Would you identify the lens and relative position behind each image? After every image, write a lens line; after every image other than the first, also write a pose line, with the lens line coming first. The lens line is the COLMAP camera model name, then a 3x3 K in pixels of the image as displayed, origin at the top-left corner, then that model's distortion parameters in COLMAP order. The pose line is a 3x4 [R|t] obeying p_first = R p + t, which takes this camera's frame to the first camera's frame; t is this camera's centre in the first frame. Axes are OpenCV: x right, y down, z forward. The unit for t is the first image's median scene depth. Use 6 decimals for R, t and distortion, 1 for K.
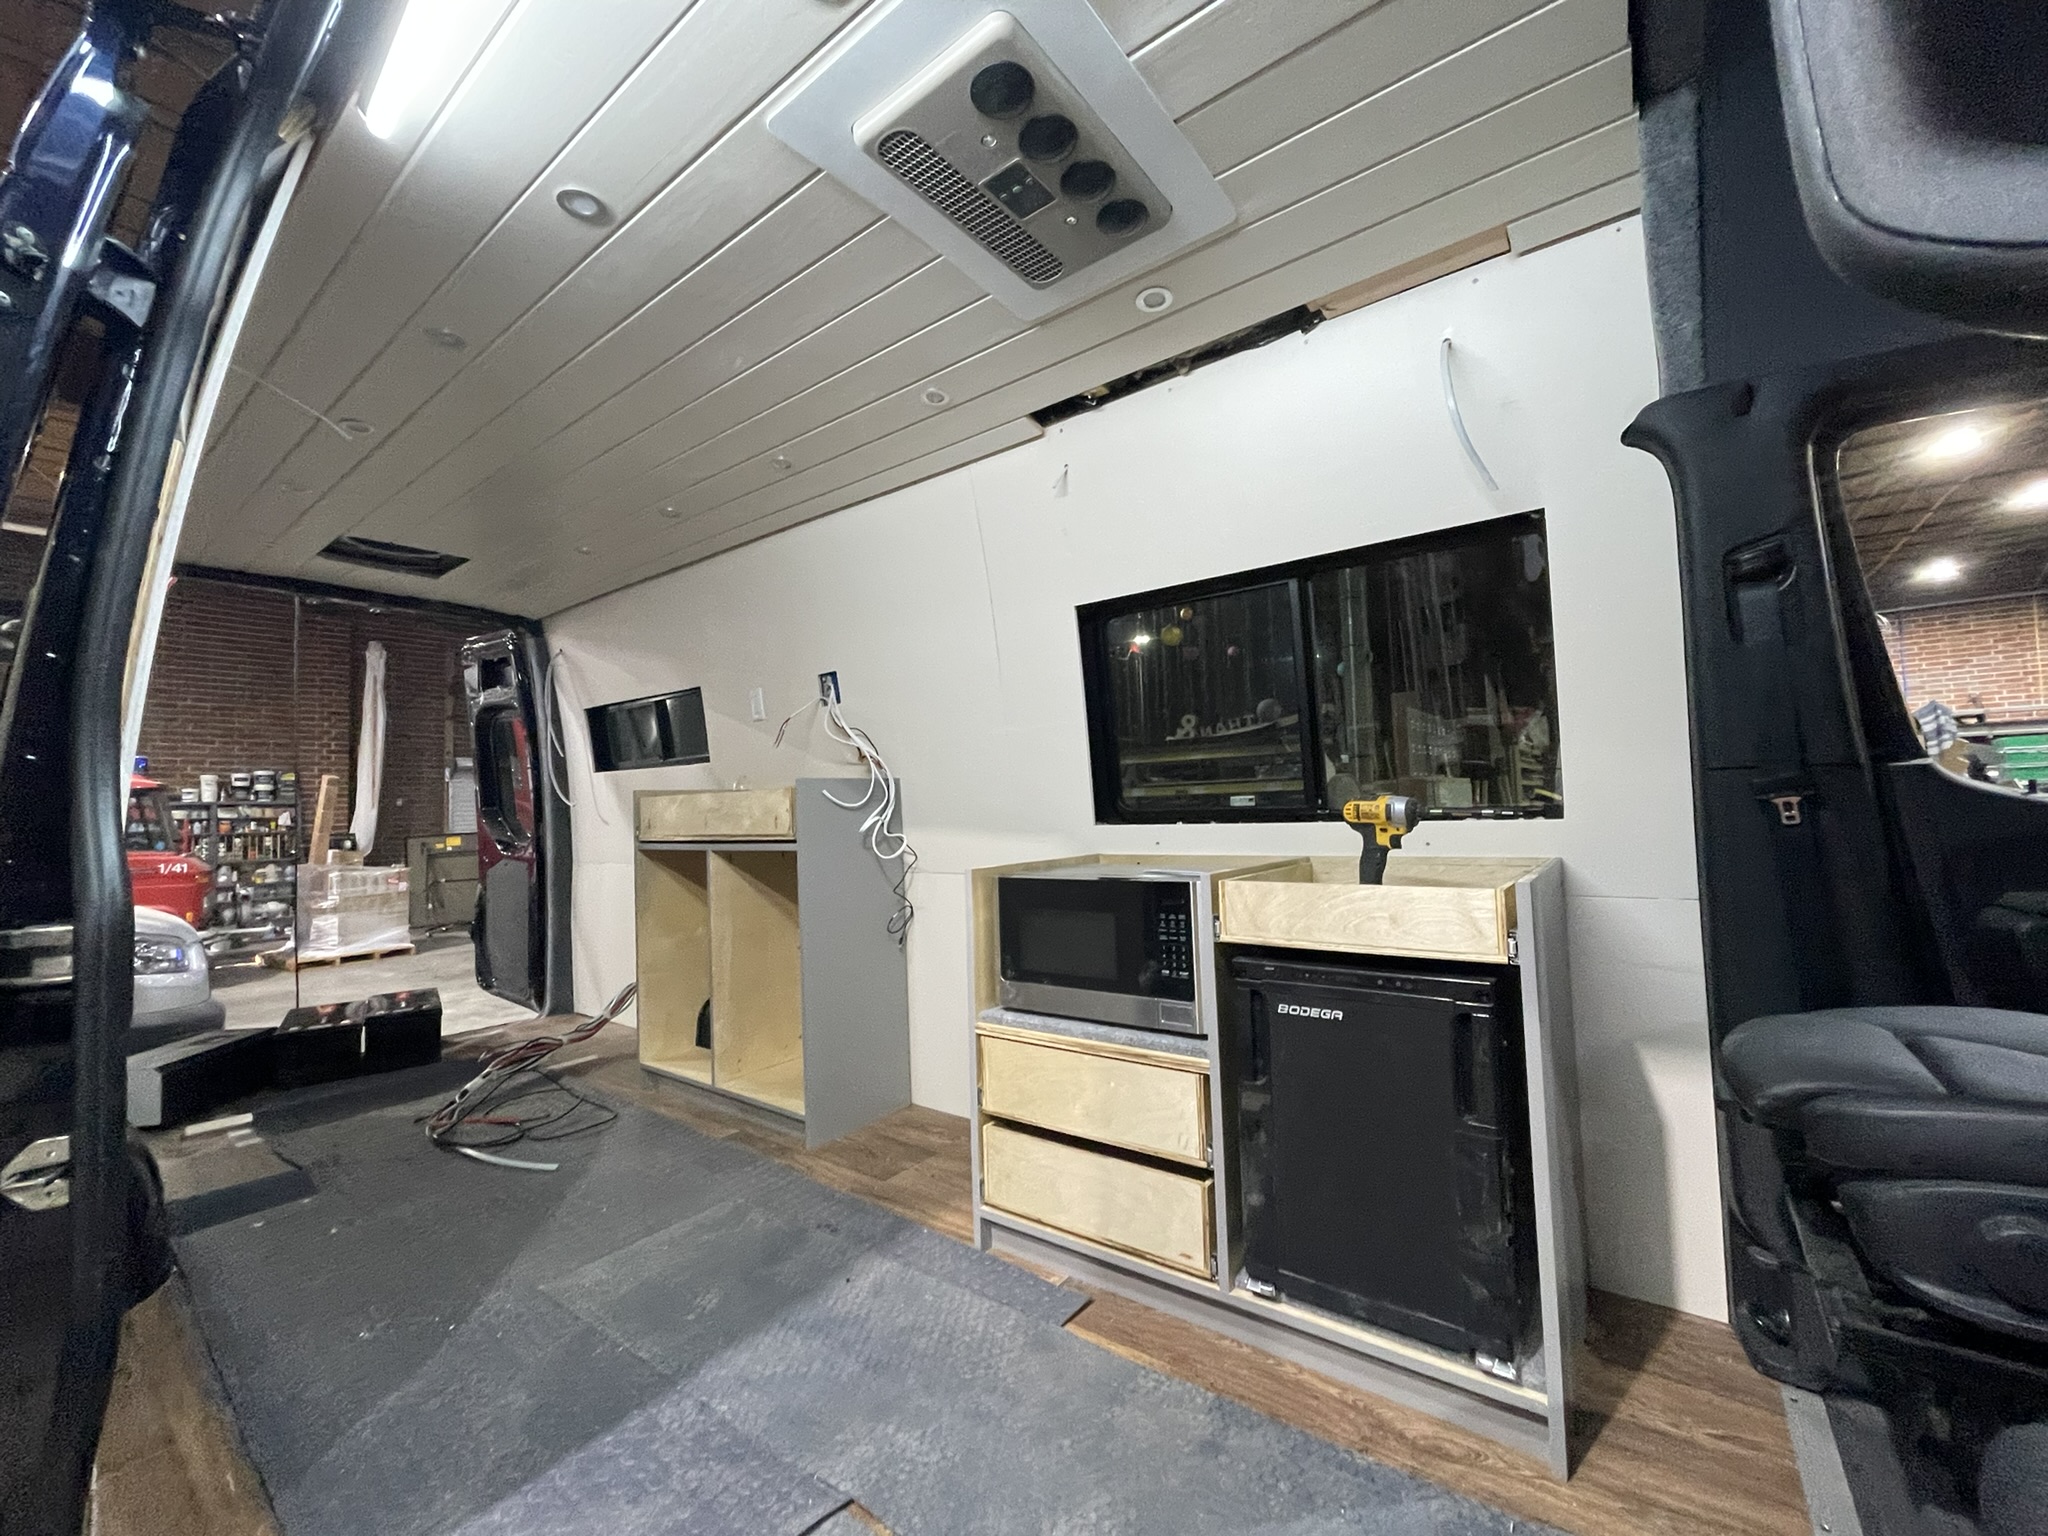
lens RADIAL K [[816.3, 0, 1022.4], [0, 816.3, 766.1], [0, 0, 1]] dist [-0.001346, -0.000382]
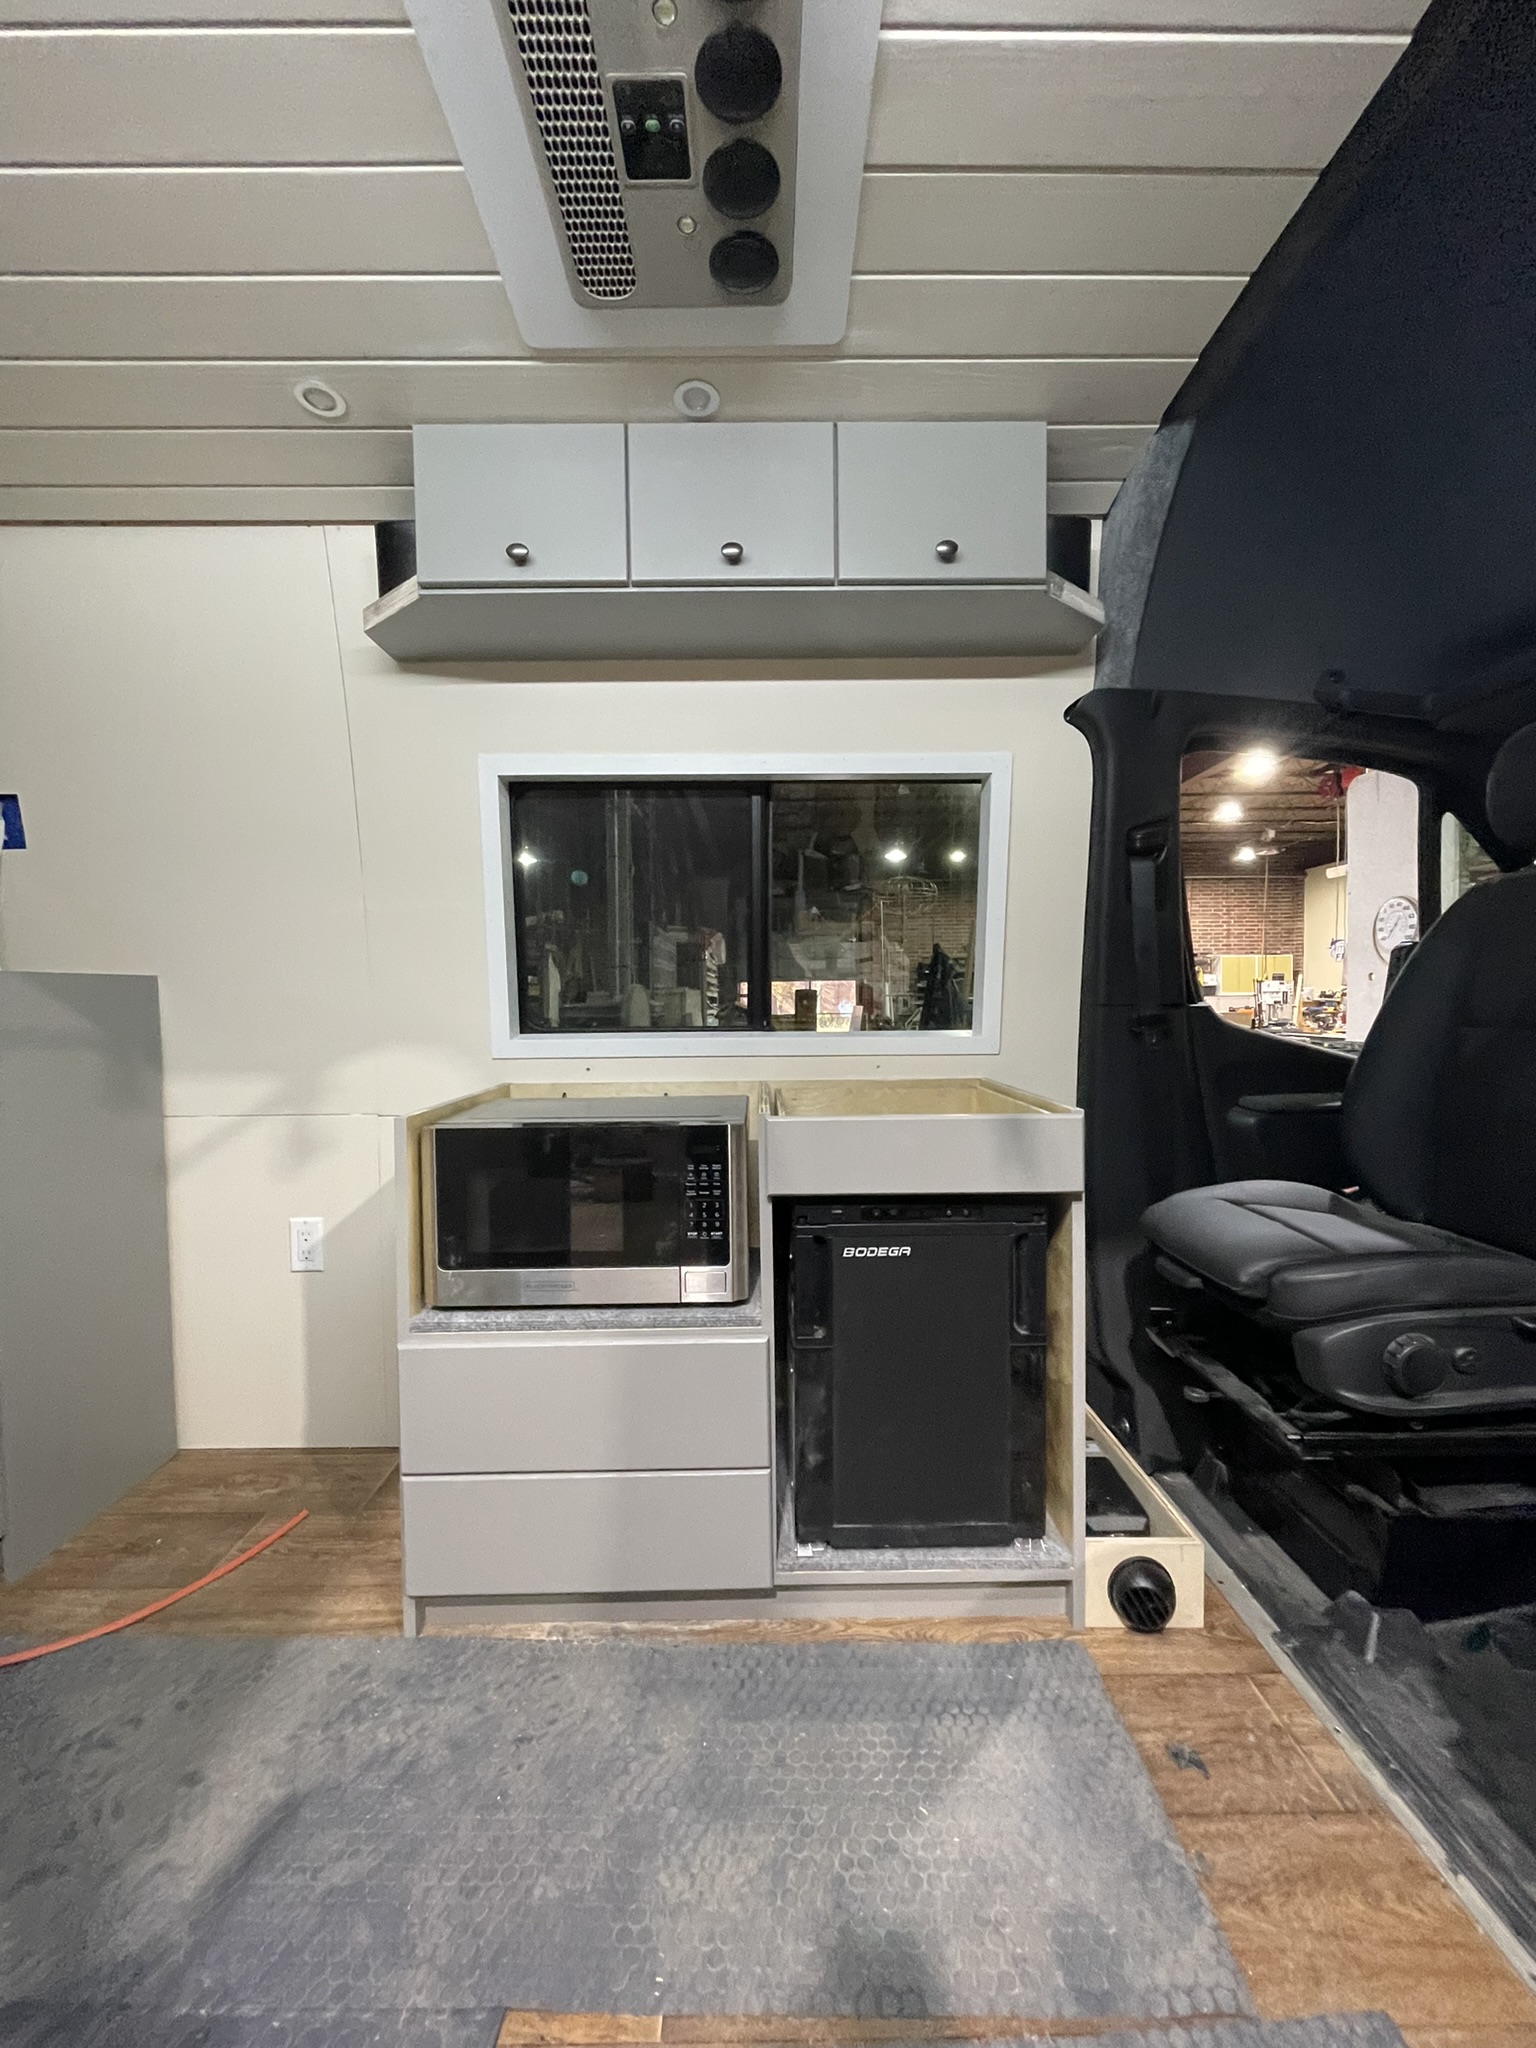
lens RADIAL K [[821.6, 0, 771.3], [0, 821.6, 1025.3], [0, 0, 1]] dist [-0.002846, -0.000250]
pose [[0.791912, 0.007096, 0.610594, -0.210986], [-0.047538, 0.997614, 0.050061, -0.002830], [-0.608782, -0.068671, 0.790360, 0.223286]]
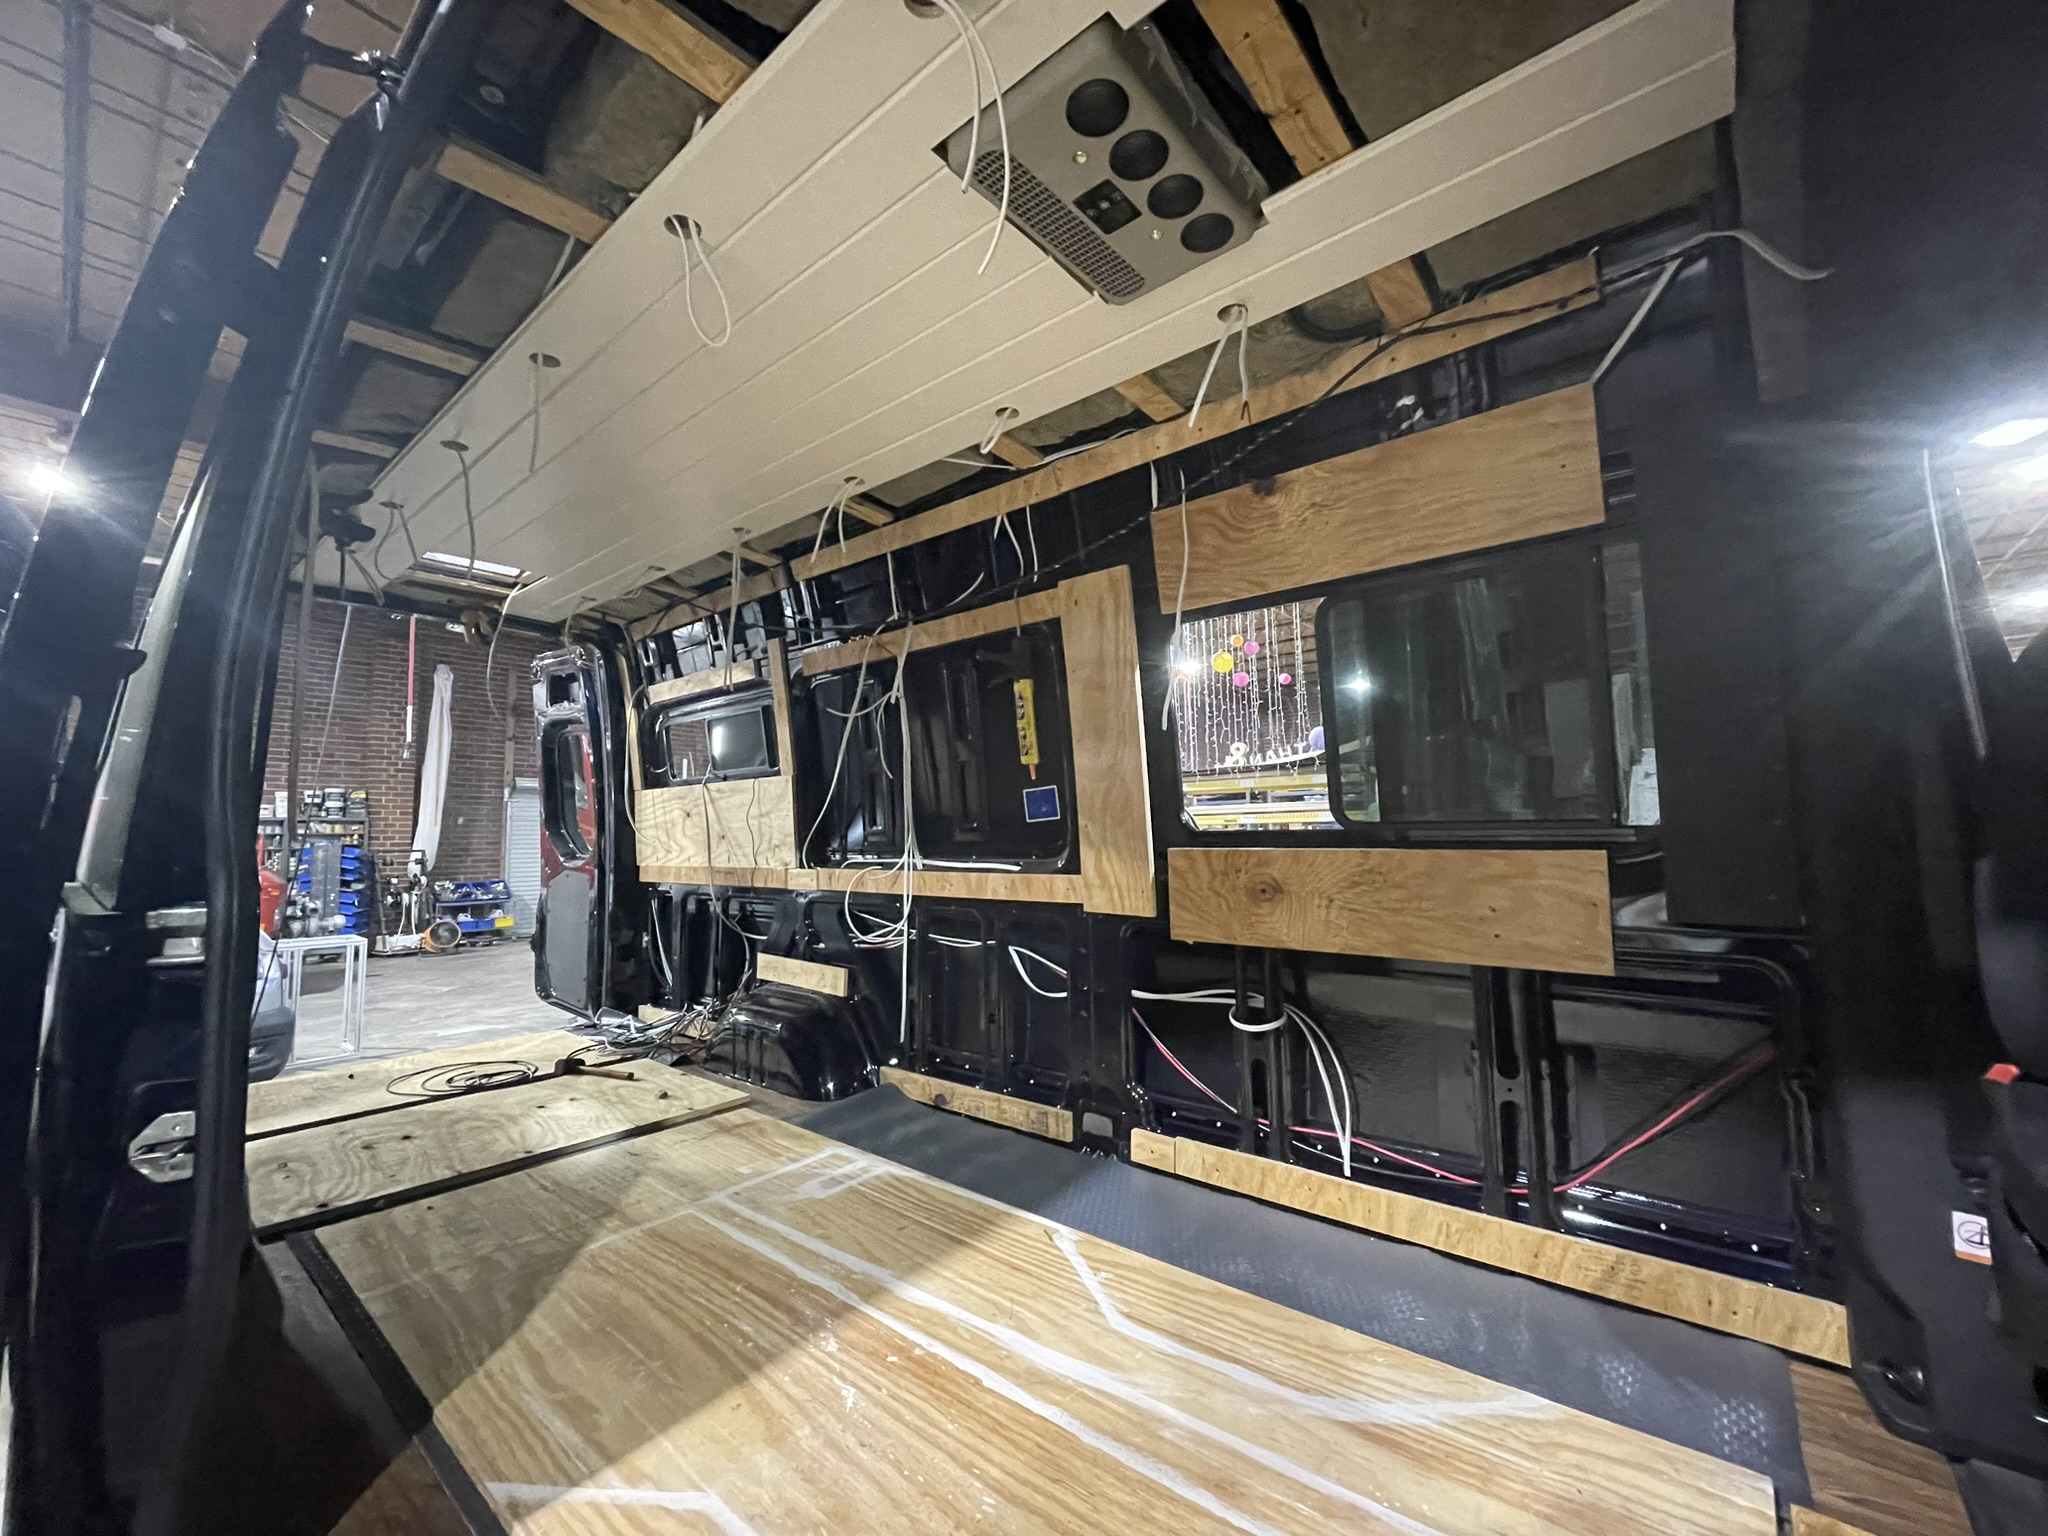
lens RADIAL K [[819.6, 0, 1030.0], [0, 819.6, 767.8], [0, 0, 1]] dist [-0.000524, -0.000222]
pose [[0.998961, 0.010402, -0.044372, -0.028821], [-0.011804, 0.999435, -0.031458, 0.016098], [0.044020, 0.031949, 0.998520, -0.001127]]
